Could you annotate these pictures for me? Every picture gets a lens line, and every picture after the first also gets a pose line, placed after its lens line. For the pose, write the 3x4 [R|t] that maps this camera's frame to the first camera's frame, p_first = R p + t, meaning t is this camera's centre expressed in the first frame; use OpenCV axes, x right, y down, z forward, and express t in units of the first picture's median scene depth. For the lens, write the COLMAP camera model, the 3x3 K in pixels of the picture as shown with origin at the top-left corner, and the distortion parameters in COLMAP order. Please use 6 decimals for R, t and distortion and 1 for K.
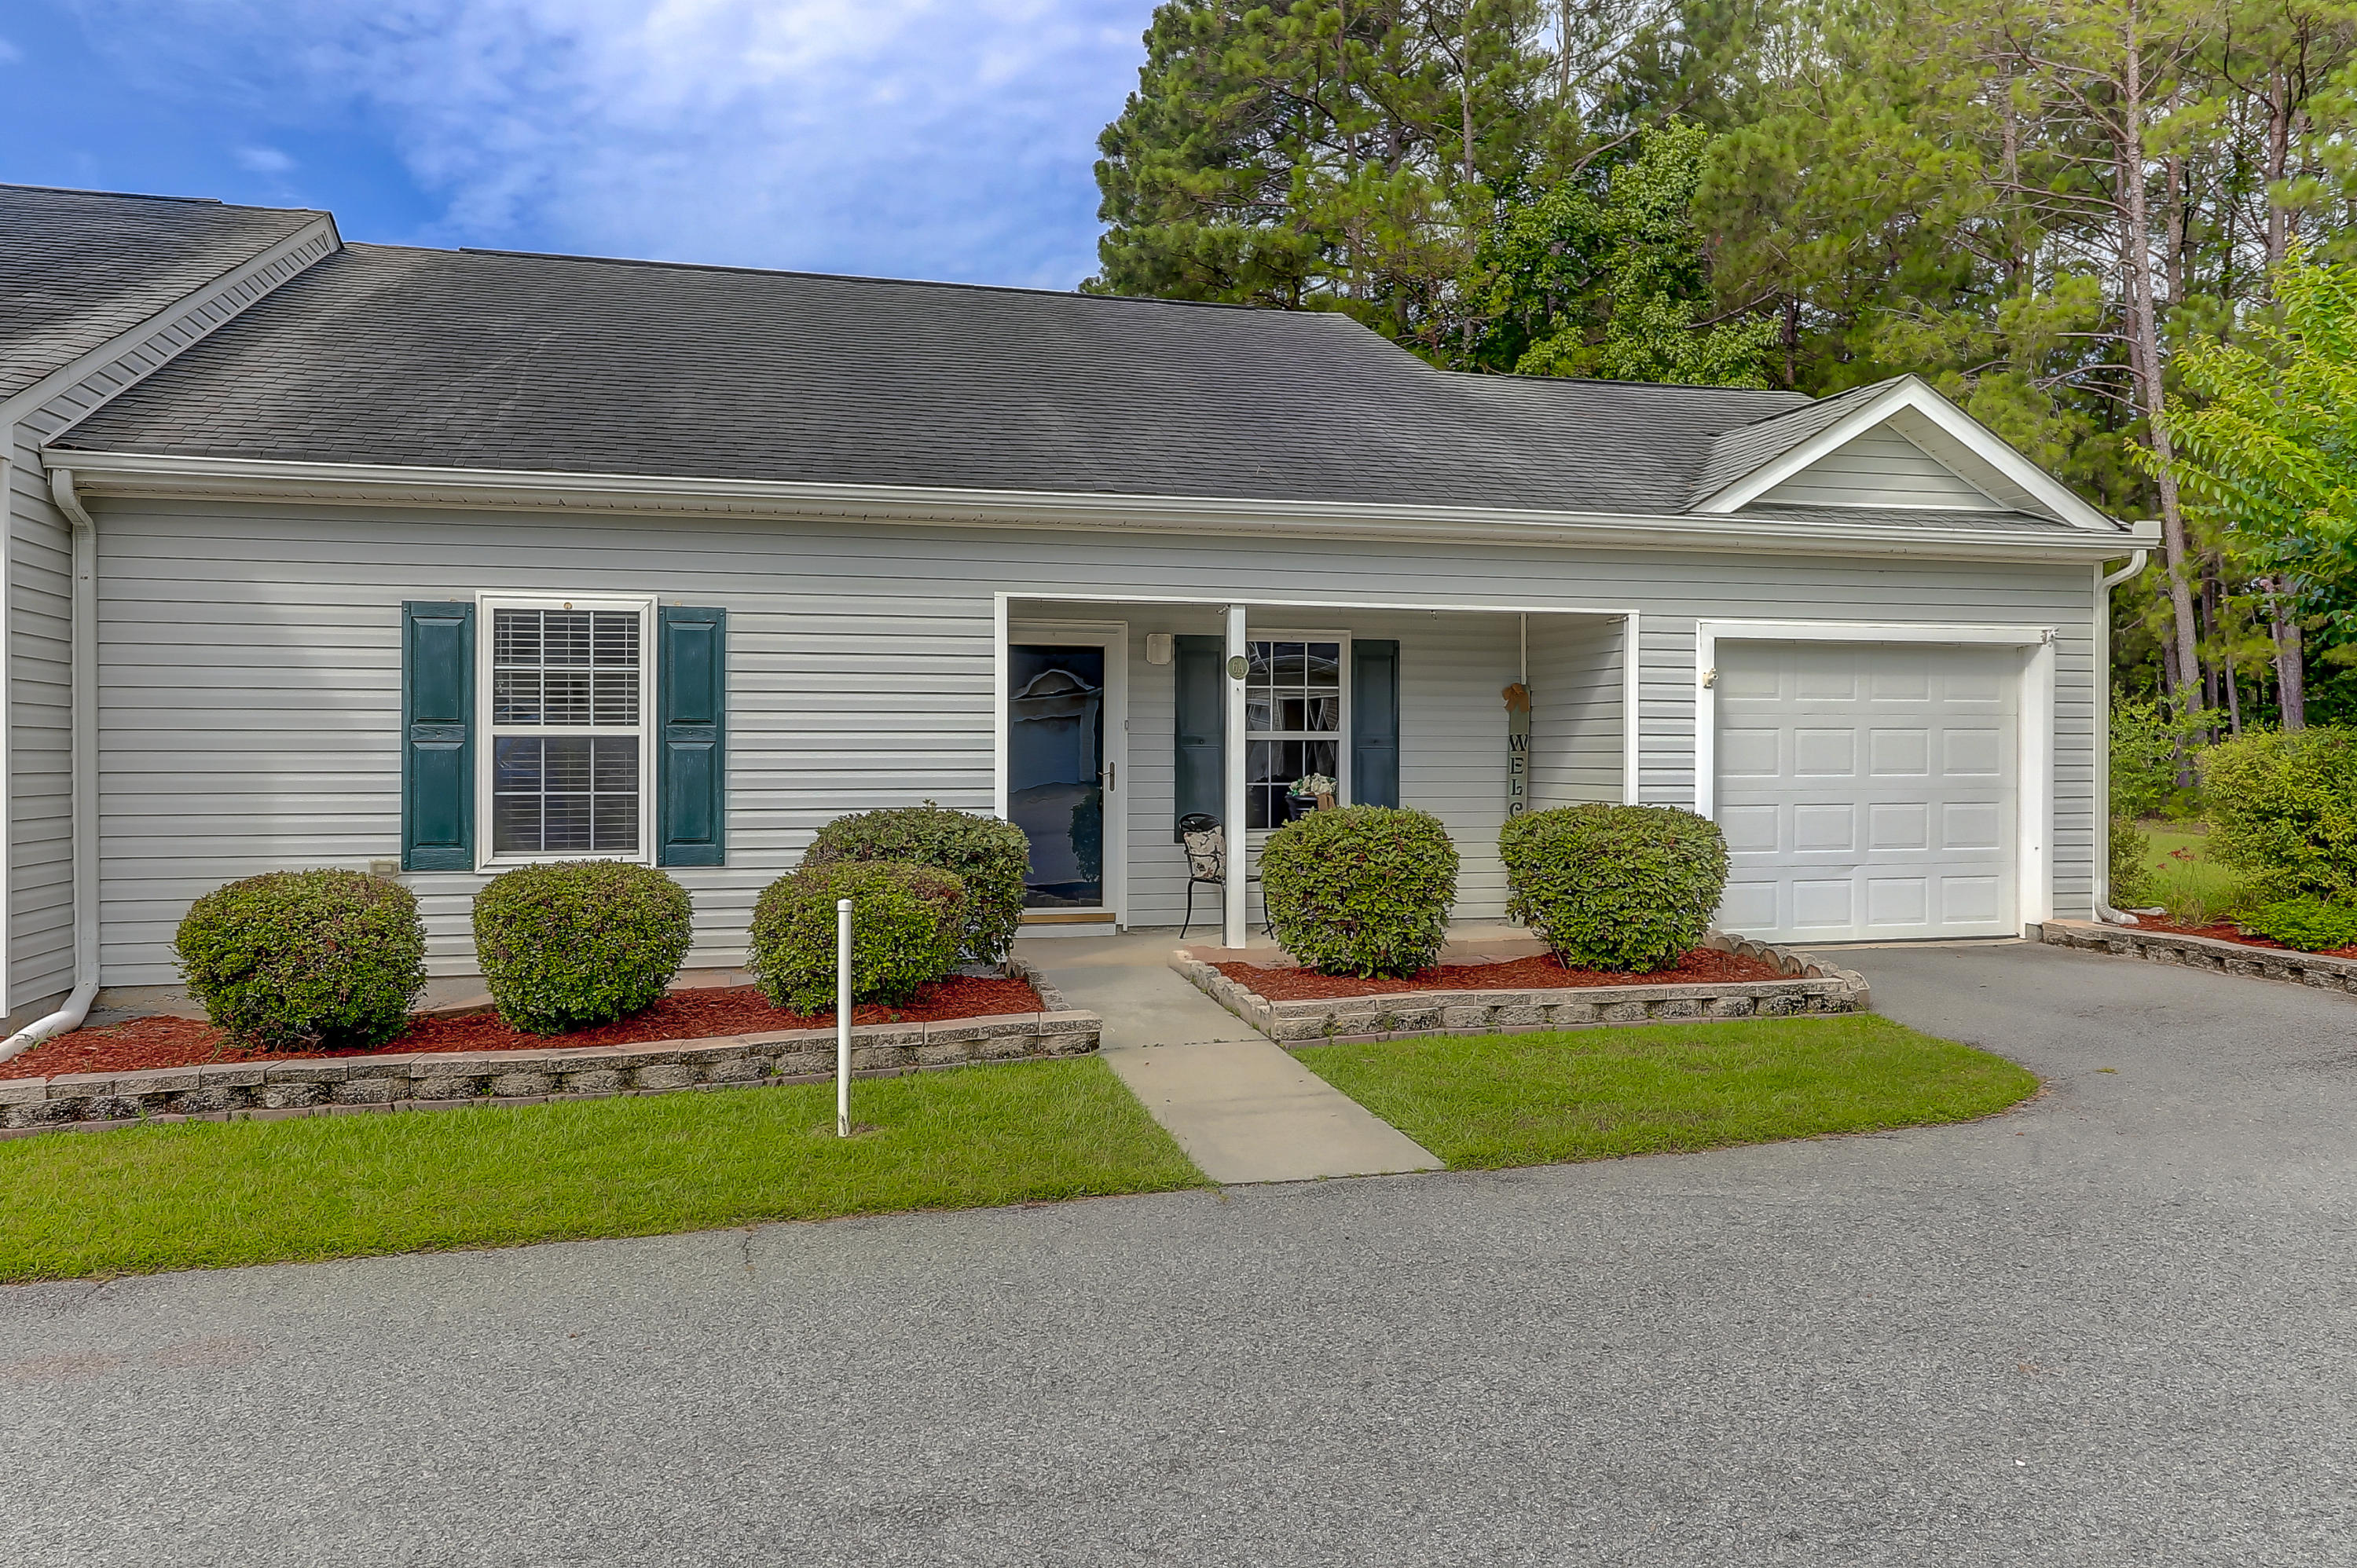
lens RADIAL K [[1646.6, 0, 1179.9], [0, 1646.6, 779.5], [0, 0, 1]] dist [0.017414, -0.004850]
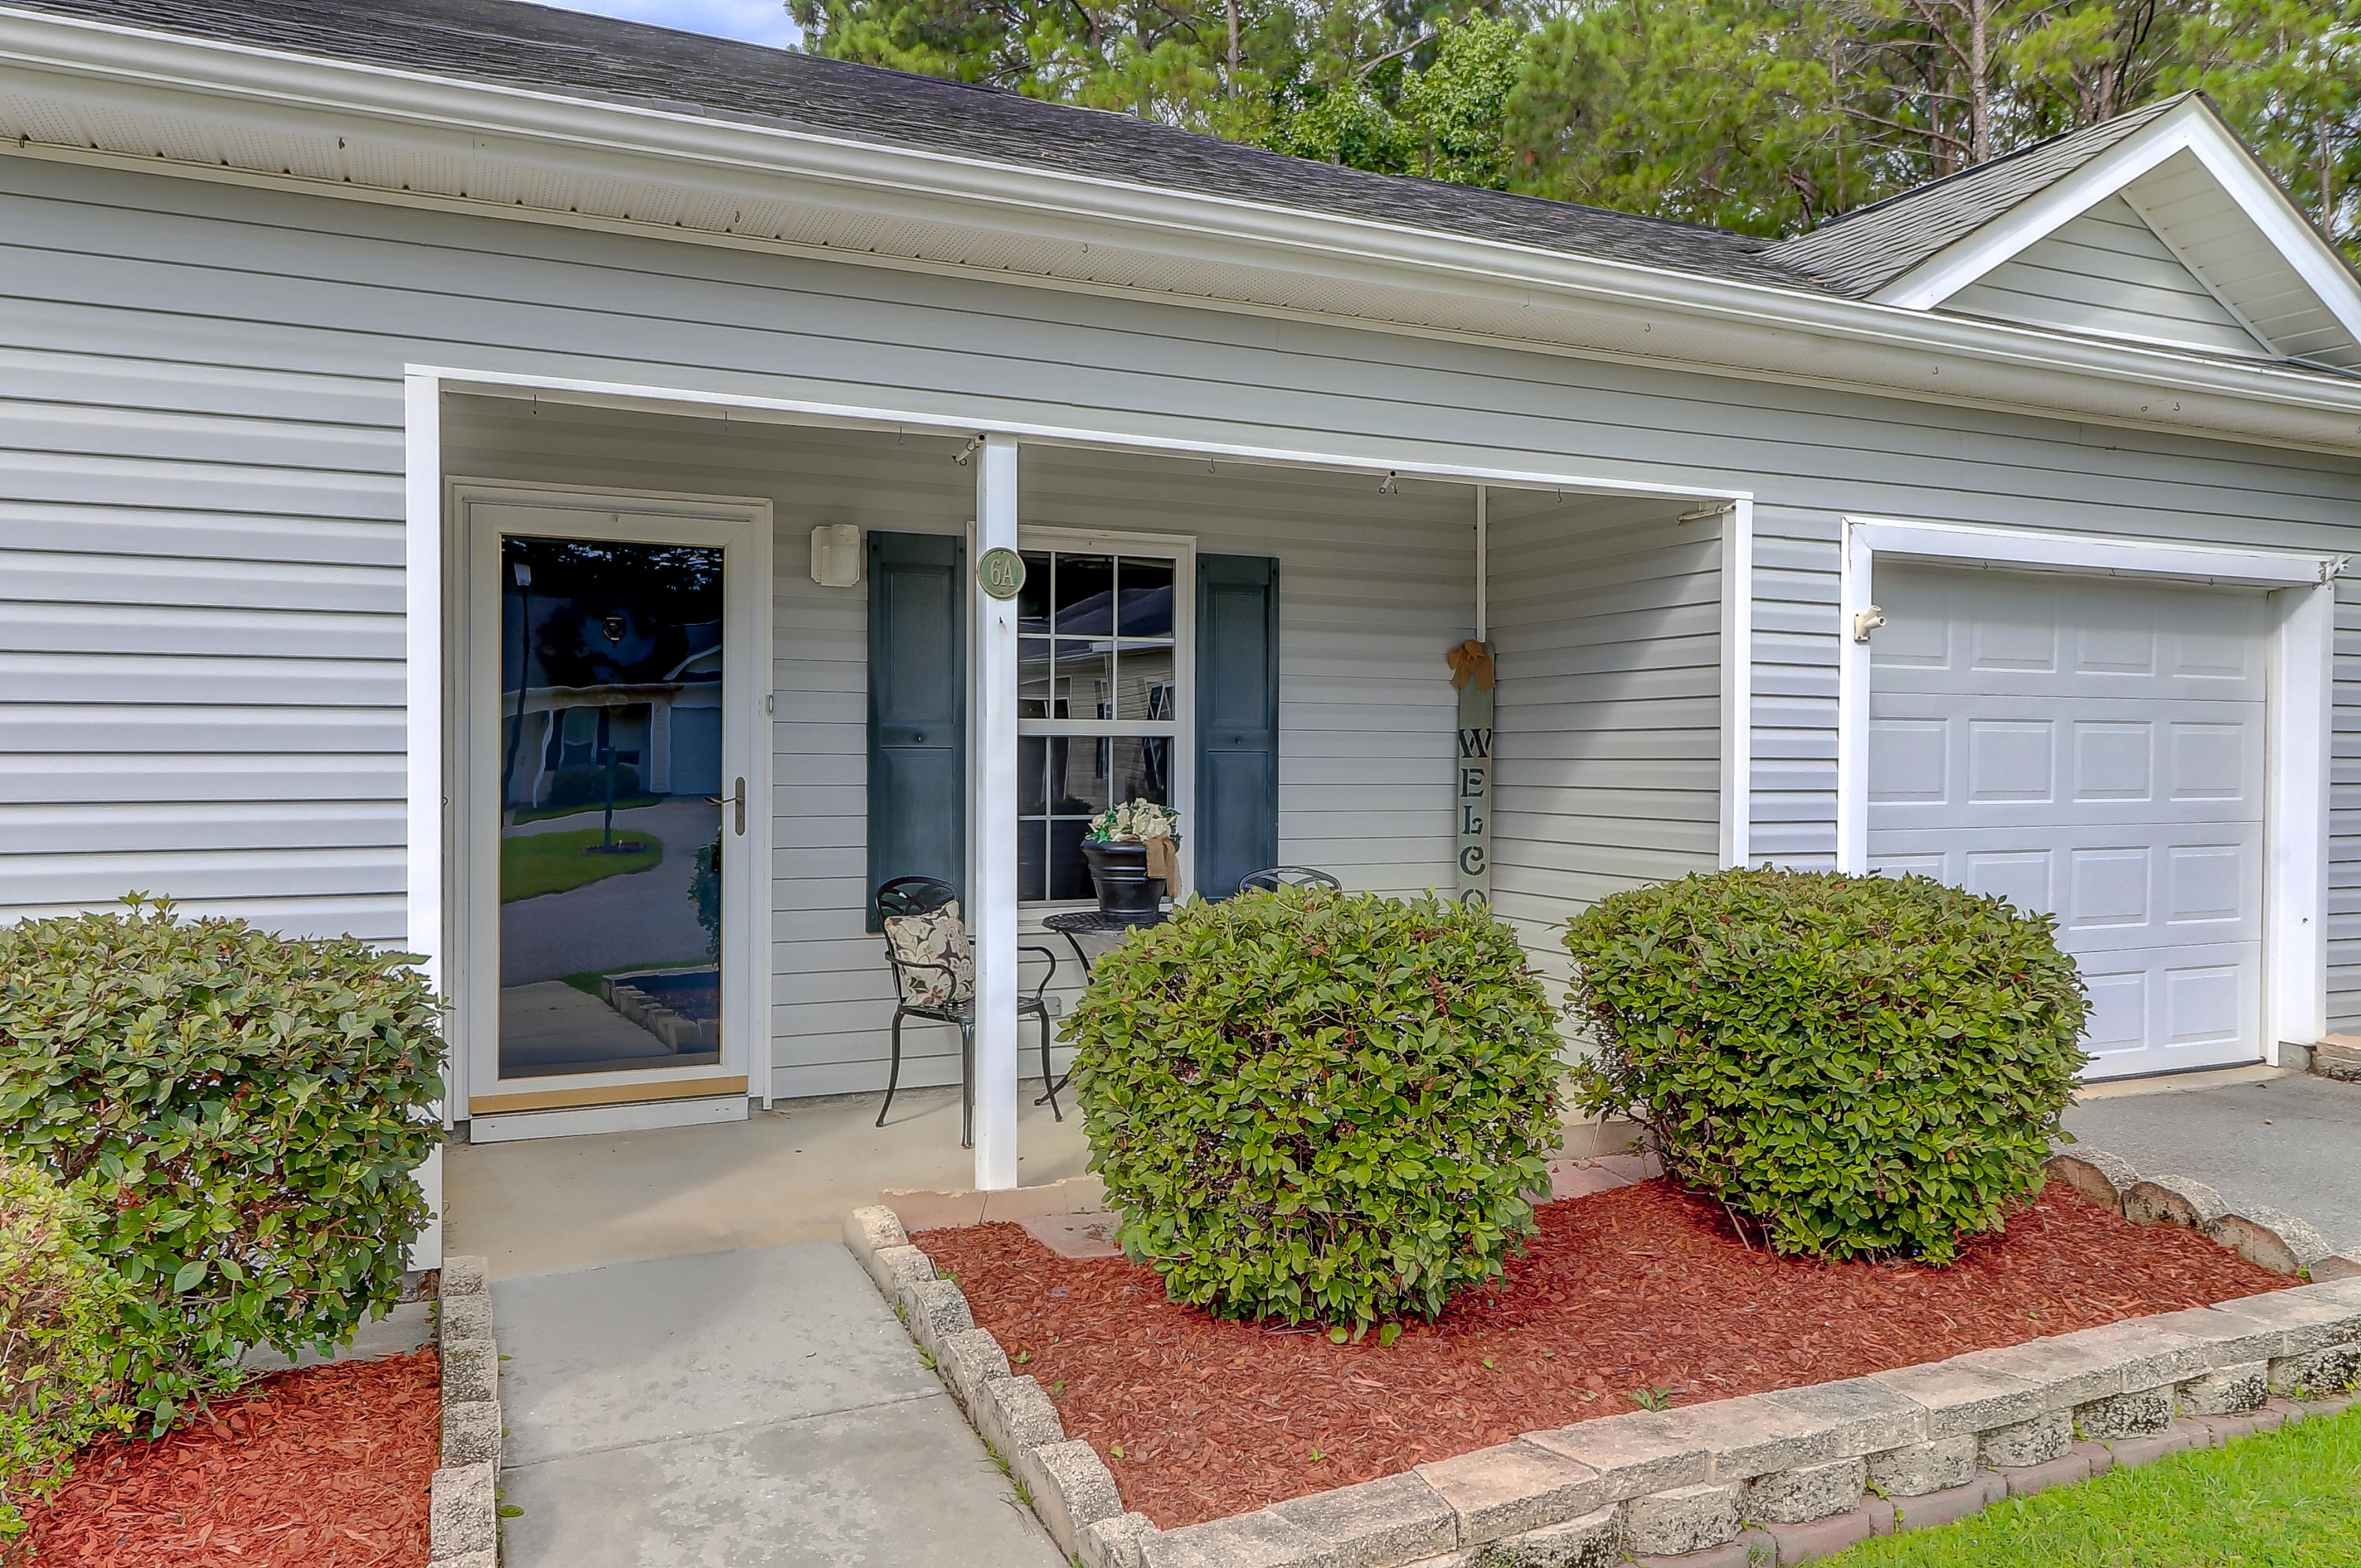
lens RADIAL K [[1646.0, 0, 1183.9], [0, 1646.0, 788.5], [0, 0, 1]] dist [0.007637, -0.004095]
pose [[0.984754, -0.000302, 0.173952, 0.005194], [-0.000271, 0.999995, 0.003272, -0.009183], [-0.173952, -0.003270, 0.984749, 0.503165]]
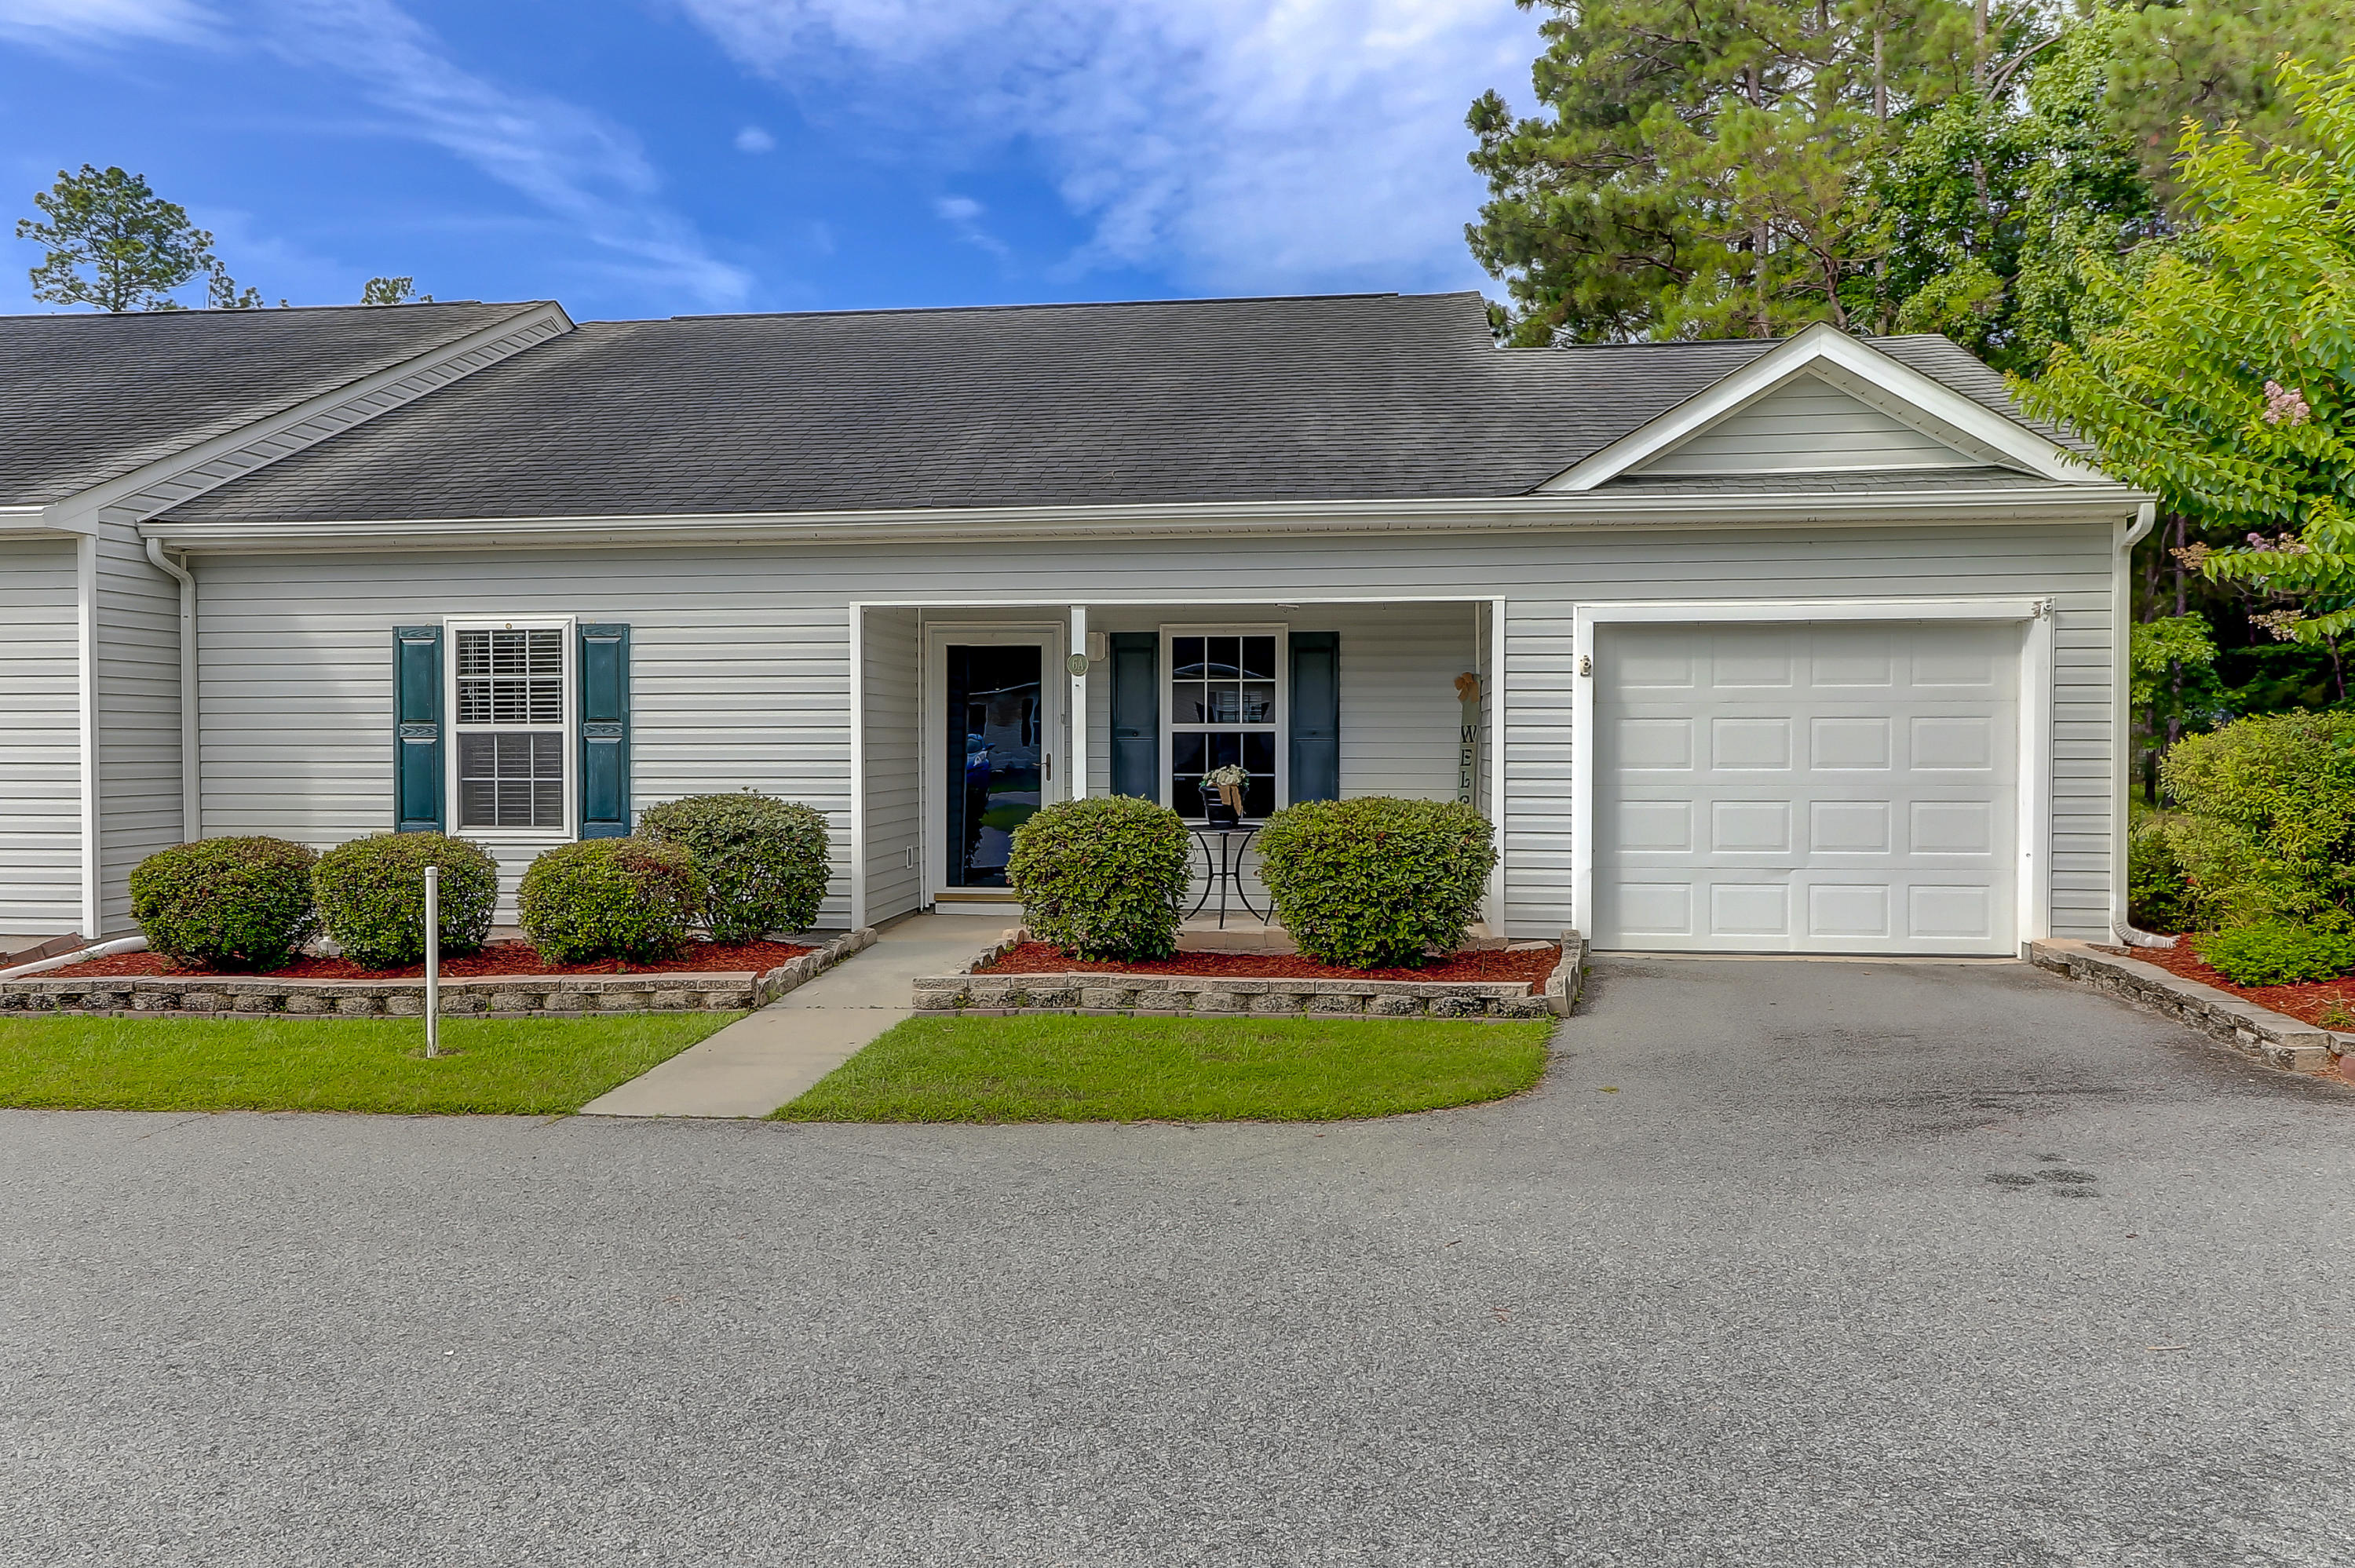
lens RADIAL K [[1645.1, 0, 1152.7], [0, 1645.1, 787.7], [0, 0, 1]] dist [0.017414, -0.004850]
pose [[0.928335, 0.008922, -0.371639, 0.441188], [-0.004377, 0.999905, 0.013071, -0.002763], [0.371720, -0.010507, 0.928285, 0.032883]]
